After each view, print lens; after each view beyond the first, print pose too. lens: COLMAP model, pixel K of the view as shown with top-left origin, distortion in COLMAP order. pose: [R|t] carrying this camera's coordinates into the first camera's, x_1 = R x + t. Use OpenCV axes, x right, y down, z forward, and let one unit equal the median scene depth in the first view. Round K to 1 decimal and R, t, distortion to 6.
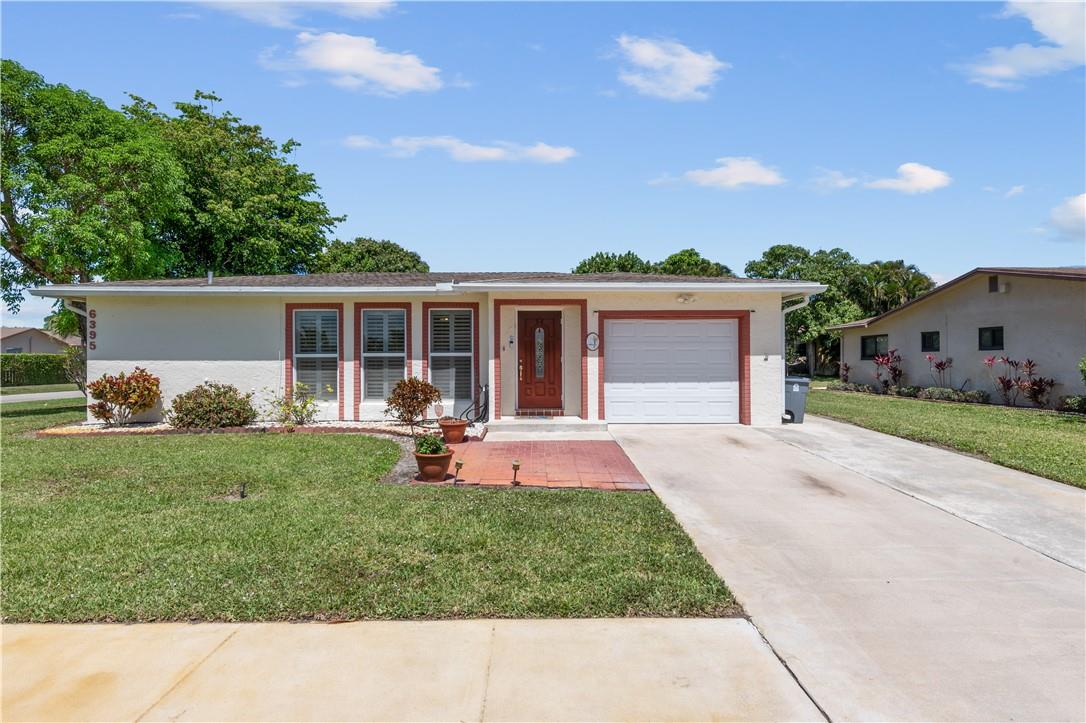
lens RADIAL K [[593.4, 0, 543.0], [0, 593.4, 361.5], [0, 0, 1]] dist [0.002454, 0.000296]
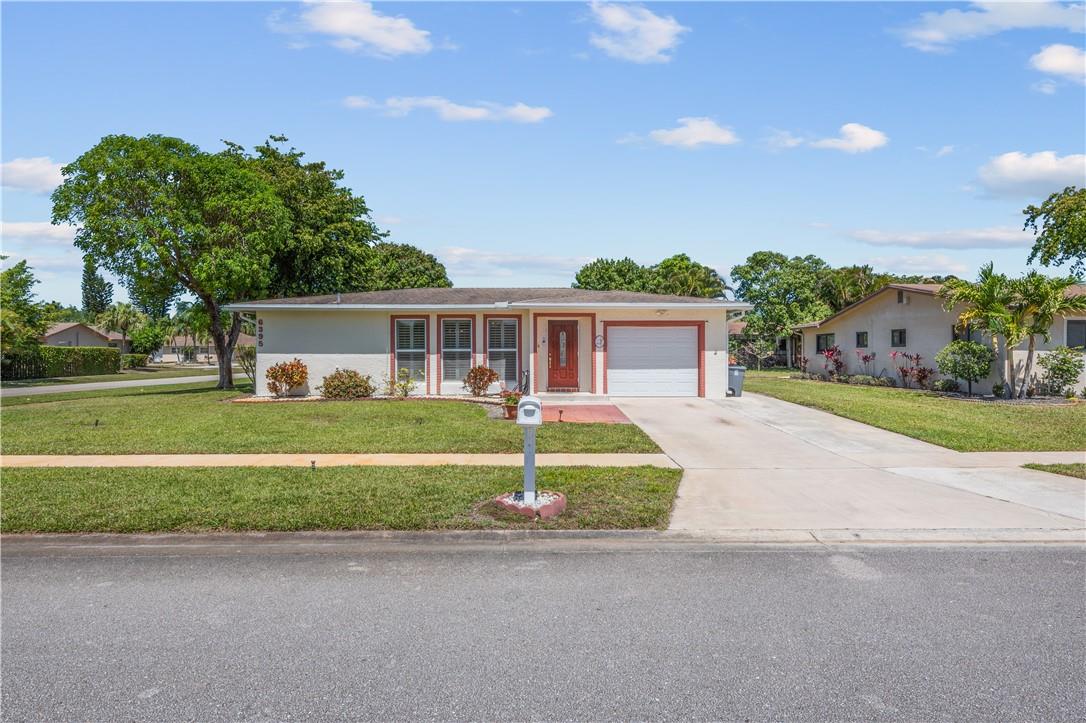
lens RADIAL K [[626.8, 0, 543.0], [0, 626.8, 361.5], [0, 0, 1]] dist [0.001967, 0.000203]
pose [[0.999966, 0.001516, 0.008149, -0.067512], [-0.001602, 0.999943, 0.010572, 0.000153], [-0.008133, -0.010585, 0.999911, -0.547312]]
